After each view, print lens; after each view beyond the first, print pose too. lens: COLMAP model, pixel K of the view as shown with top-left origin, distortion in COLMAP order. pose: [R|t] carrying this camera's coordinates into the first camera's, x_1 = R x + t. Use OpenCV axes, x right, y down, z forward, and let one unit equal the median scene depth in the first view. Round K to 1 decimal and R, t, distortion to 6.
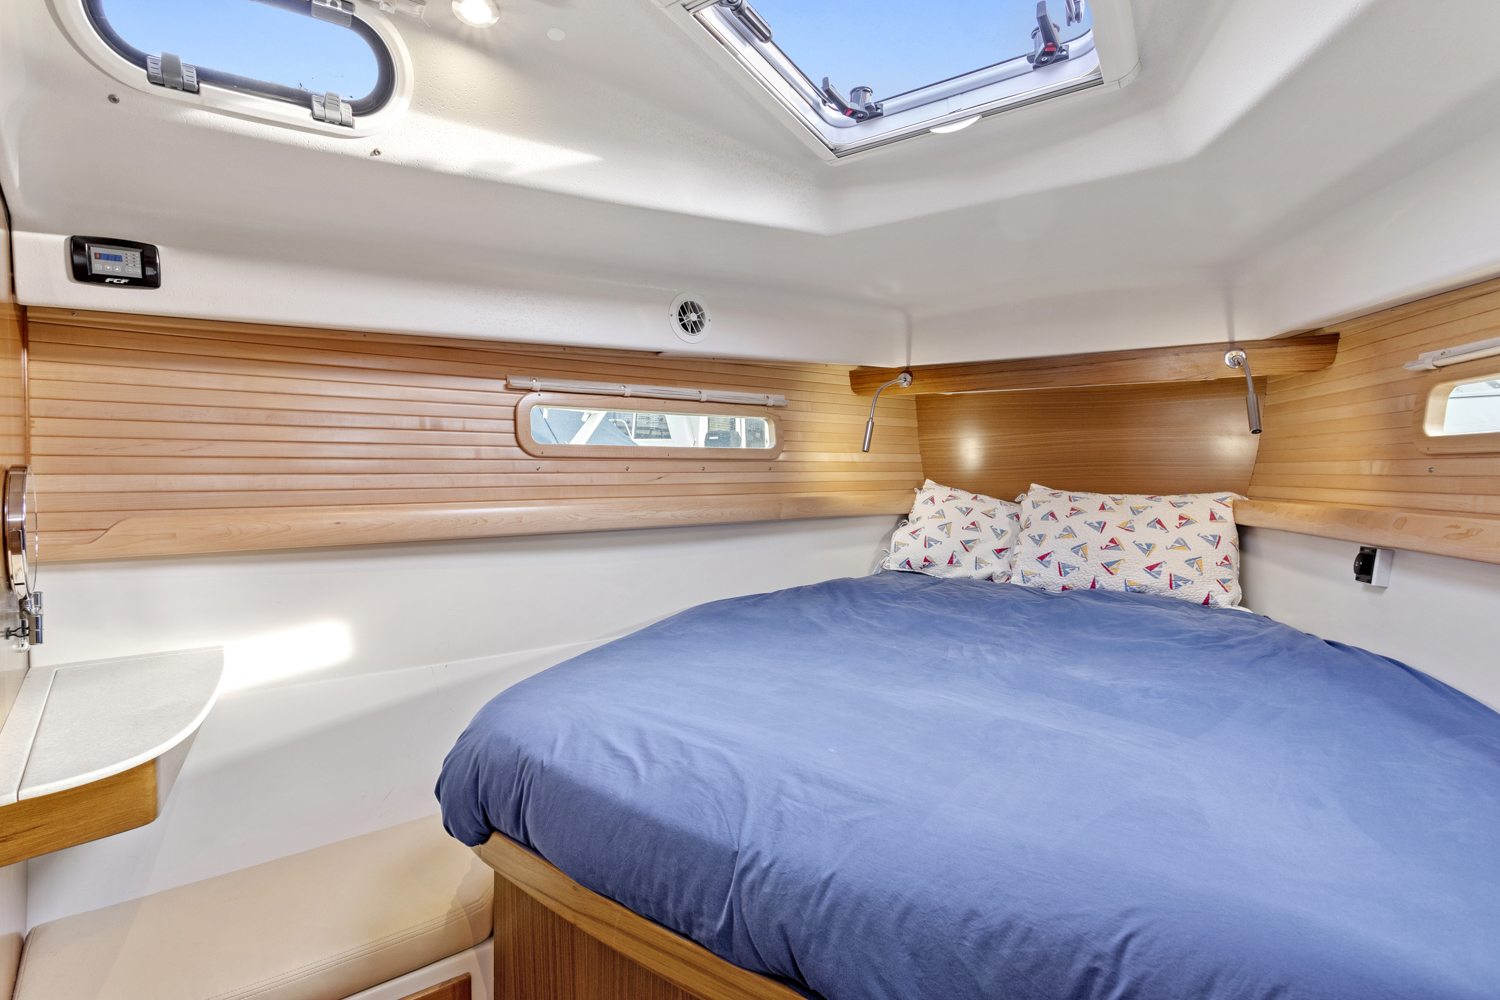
lens RADIAL K [[708.0, 0, 731.6], [0, 708.0, 498.9], [0, 0, 1]] dist [-0.012929, 0.012008]
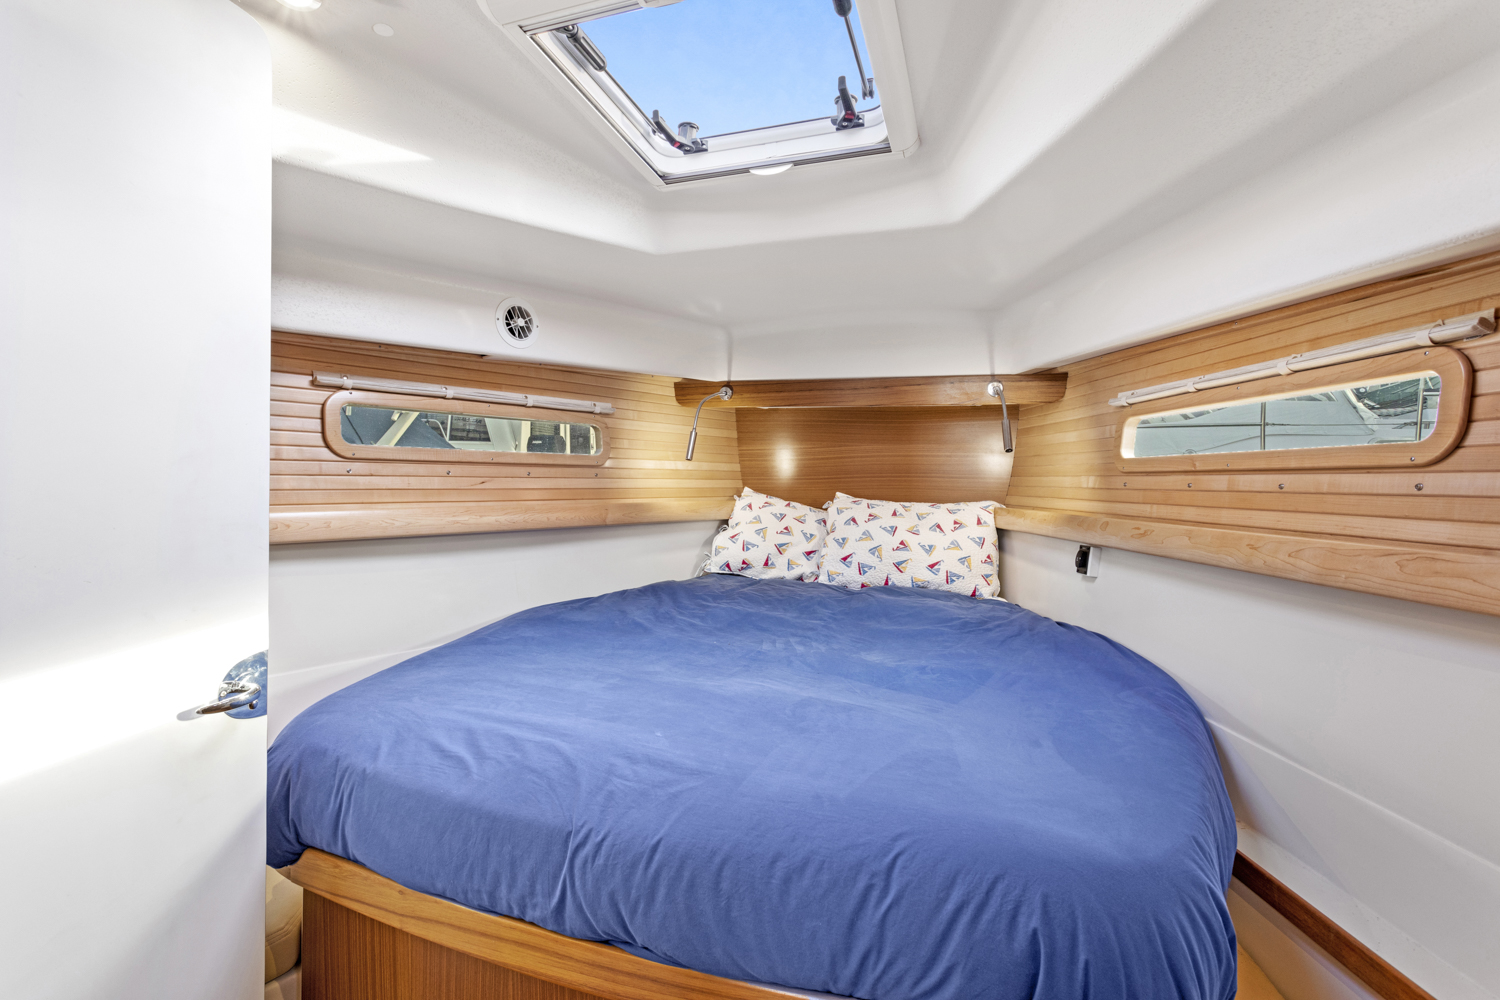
lens RADIAL K [[708.0, 0, 731.6], [0, 708.0, 498.9], [0, 0, 1]] dist [-0.012929, 0.012008]
pose [[0.969184, 0.007980, 0.246209, -0.012719], [-0.005568, 0.999929, -0.010493, 0.002444], [-0.246275, 0.008799, 0.969160, -0.055416]]
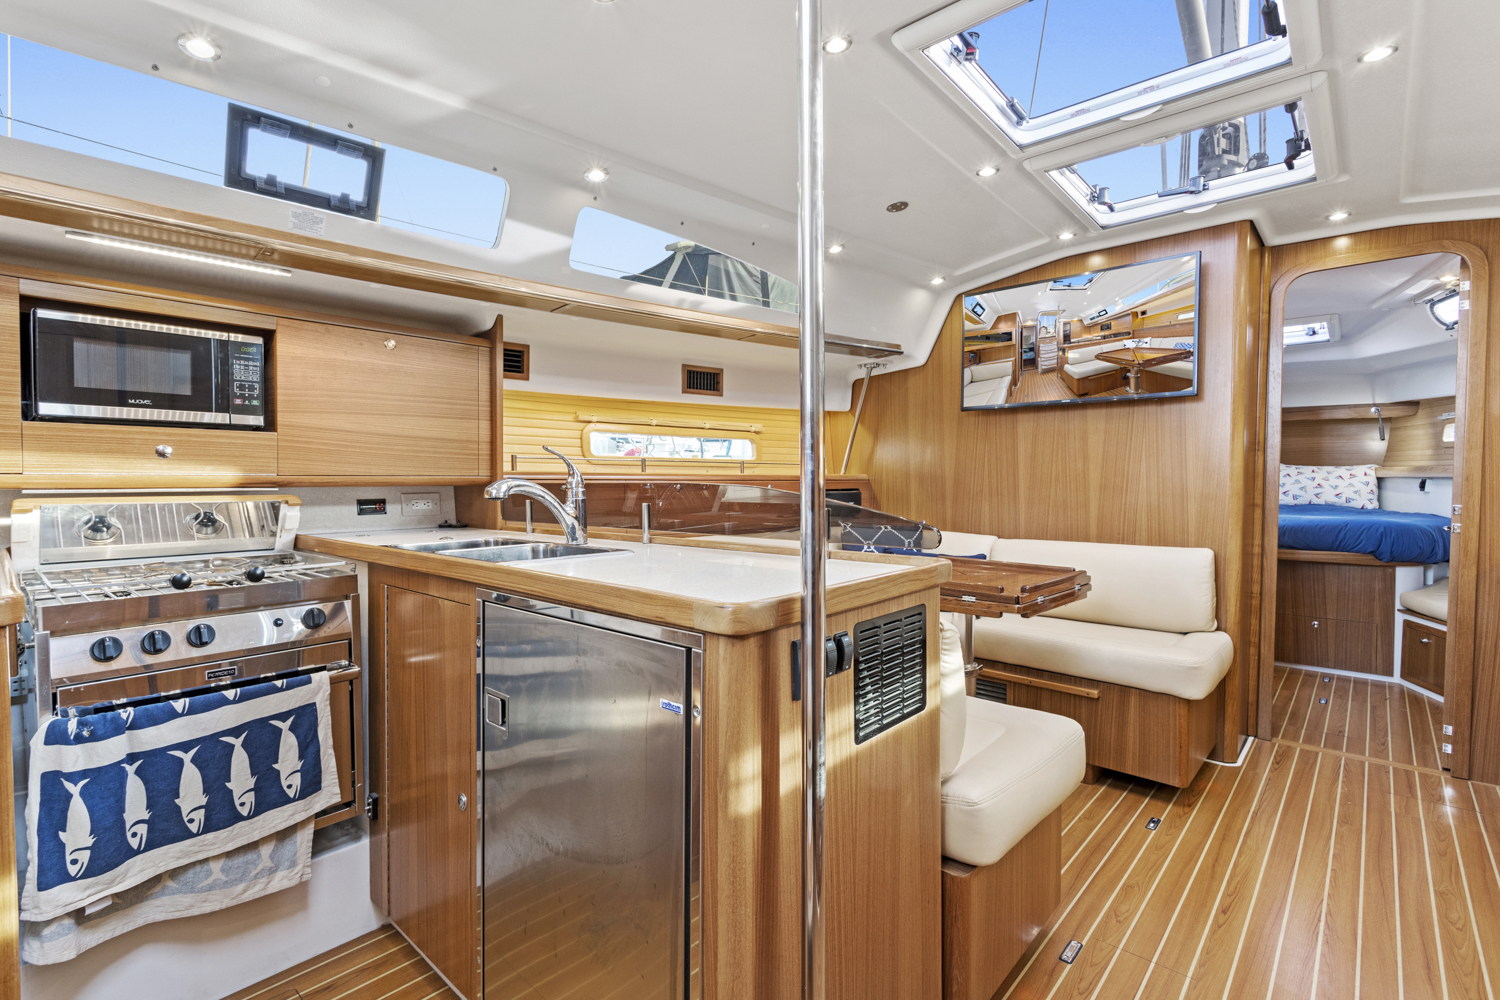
lens RADIAL K [[708.0, 0, 731.6], [0, 708.0, 498.9], [0, 0, 1]] dist [-0.012929, 0.012008]
pose [[0.990053, 0.006091, -0.140565, -1.466506], [-0.006620, 0.999973, -0.003294, 0.171723], [0.140541, 0.004192, 0.990066, -2.209420]]
